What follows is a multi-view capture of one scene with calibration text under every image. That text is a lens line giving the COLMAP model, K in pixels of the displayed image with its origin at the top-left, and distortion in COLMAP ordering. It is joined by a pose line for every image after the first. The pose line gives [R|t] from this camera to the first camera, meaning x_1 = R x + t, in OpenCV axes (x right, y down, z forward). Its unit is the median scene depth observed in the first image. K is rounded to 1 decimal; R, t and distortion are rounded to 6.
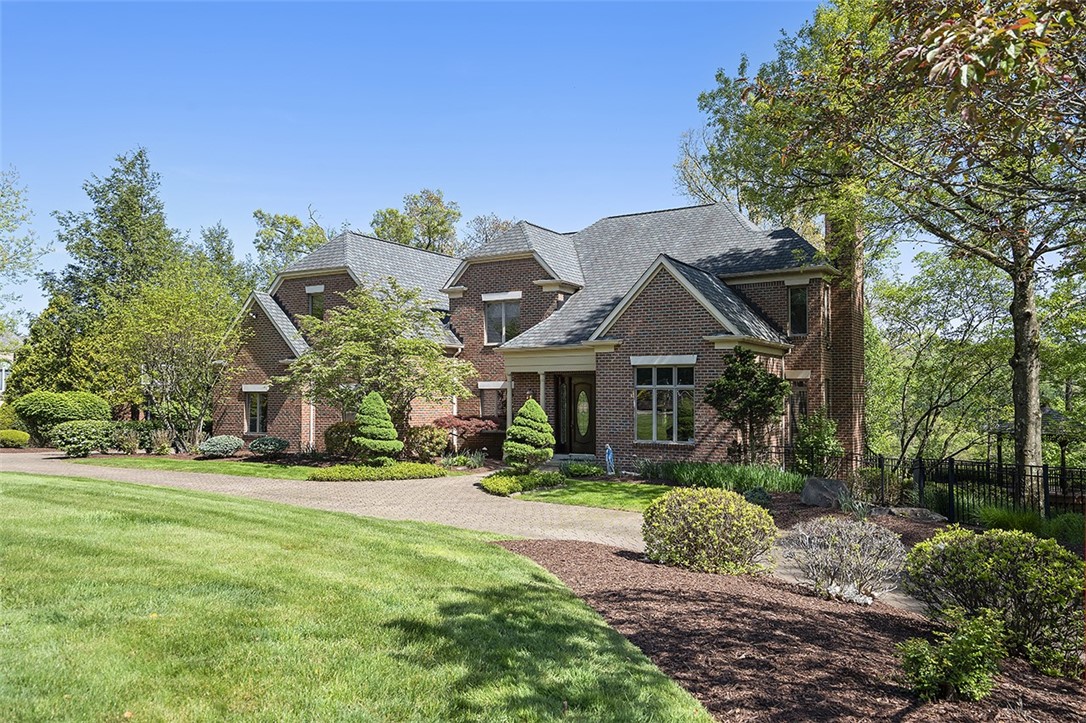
lens RADIAL K [[875.1, 0, 543.1], [0, 875.1, 368.8], [0, 0, 1]] dist [0.002120, 0.000205]
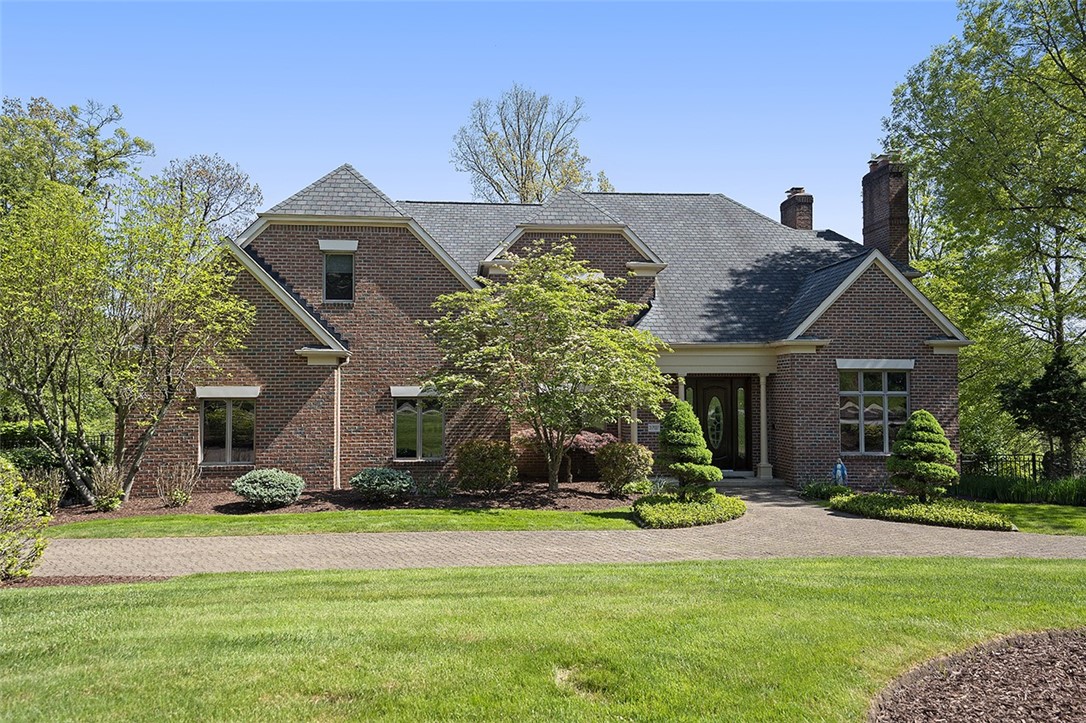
lens RADIAL K [[969.0, 0, 543.0], [0, 969.0, 357.8], [0, 0, 1]] dist [-0.007812, -0.000991]
pose [[0.790012, 0.022455, 0.612680, -0.734151], [-0.016806, 0.999747, -0.014971, 0.004506], [-0.612861, 0.001531, 0.790189, 0.400505]]
